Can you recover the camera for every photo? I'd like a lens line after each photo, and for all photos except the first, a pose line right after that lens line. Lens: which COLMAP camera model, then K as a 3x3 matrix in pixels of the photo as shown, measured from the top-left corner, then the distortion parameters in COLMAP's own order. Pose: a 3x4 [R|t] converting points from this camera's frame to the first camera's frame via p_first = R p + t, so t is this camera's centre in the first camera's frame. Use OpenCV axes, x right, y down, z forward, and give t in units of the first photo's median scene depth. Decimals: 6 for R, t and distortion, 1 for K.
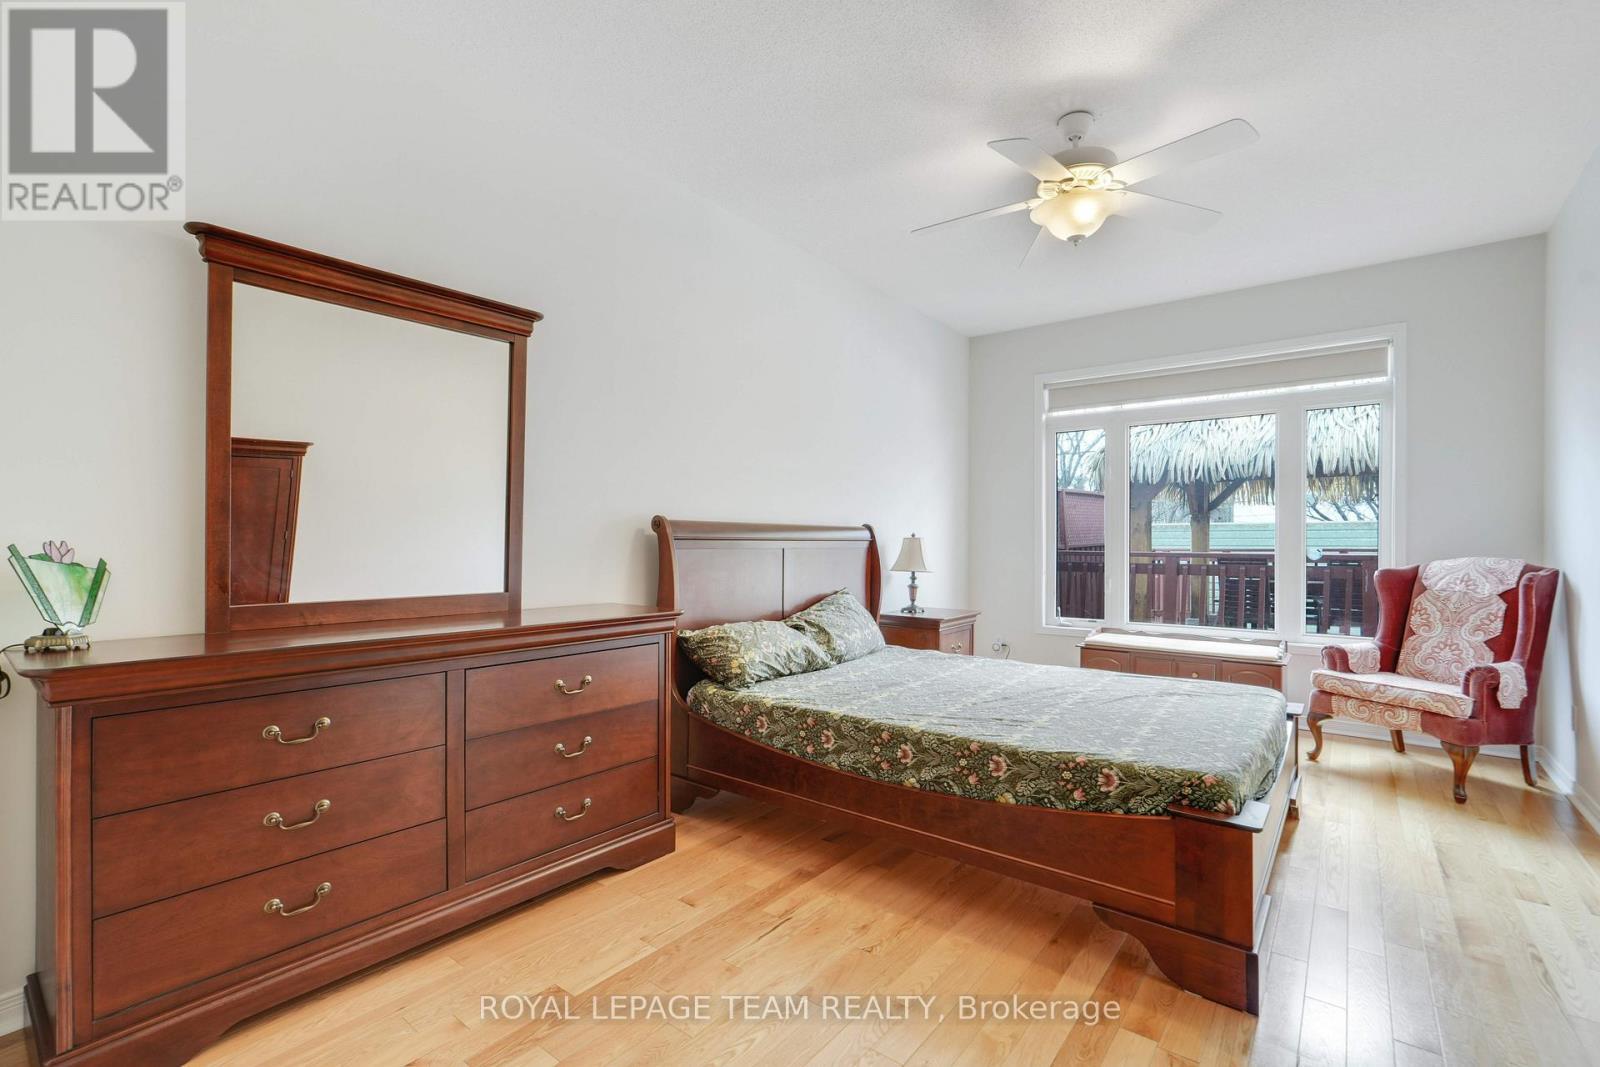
lens RADIAL K [[720.1, 0, 812.4], [0, 720.1, 520.4], [0, 0, 1]] dist [-0.021198, 0.008714]
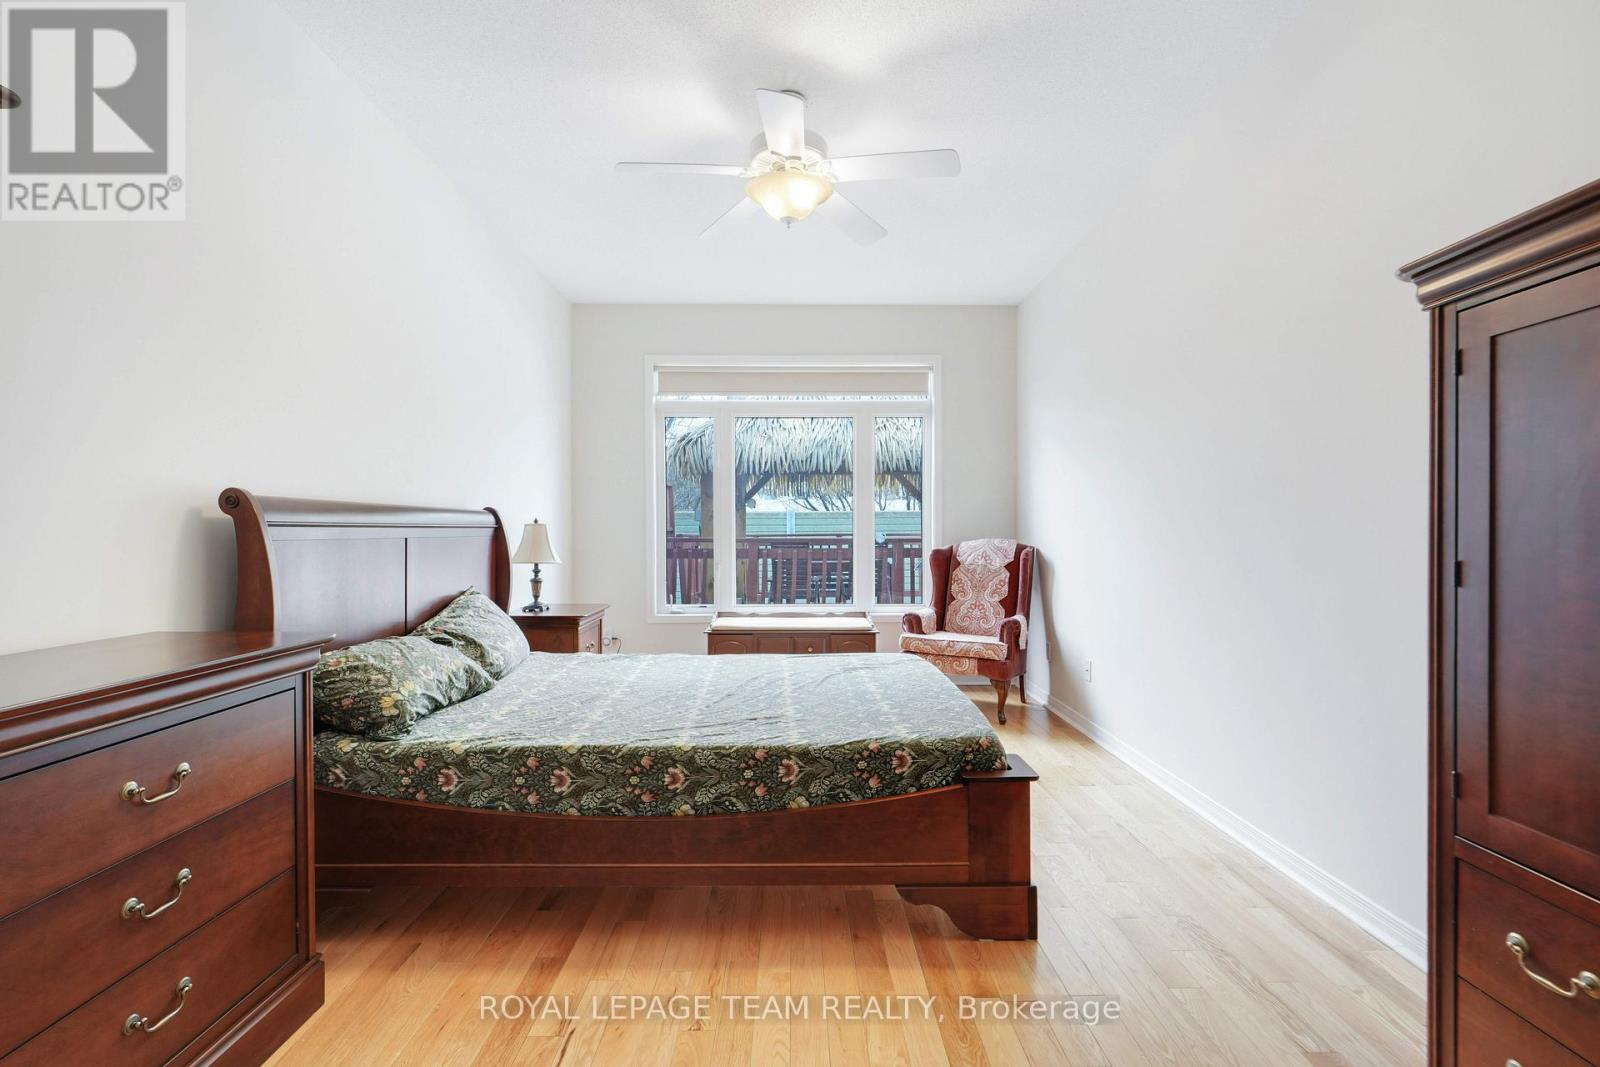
lens RADIAL K [[720.1, 0, 812.4], [0, 720.1, 520.4], [0, 0, 1]] dist [-0.021198, 0.008714]
pose [[0.779788, 0.003923, 0.626031, -0.252555], [-0.015051, 0.999809, 0.012483, 0.007412], [-0.625862, -0.019157, 0.779698, 0.225063]]
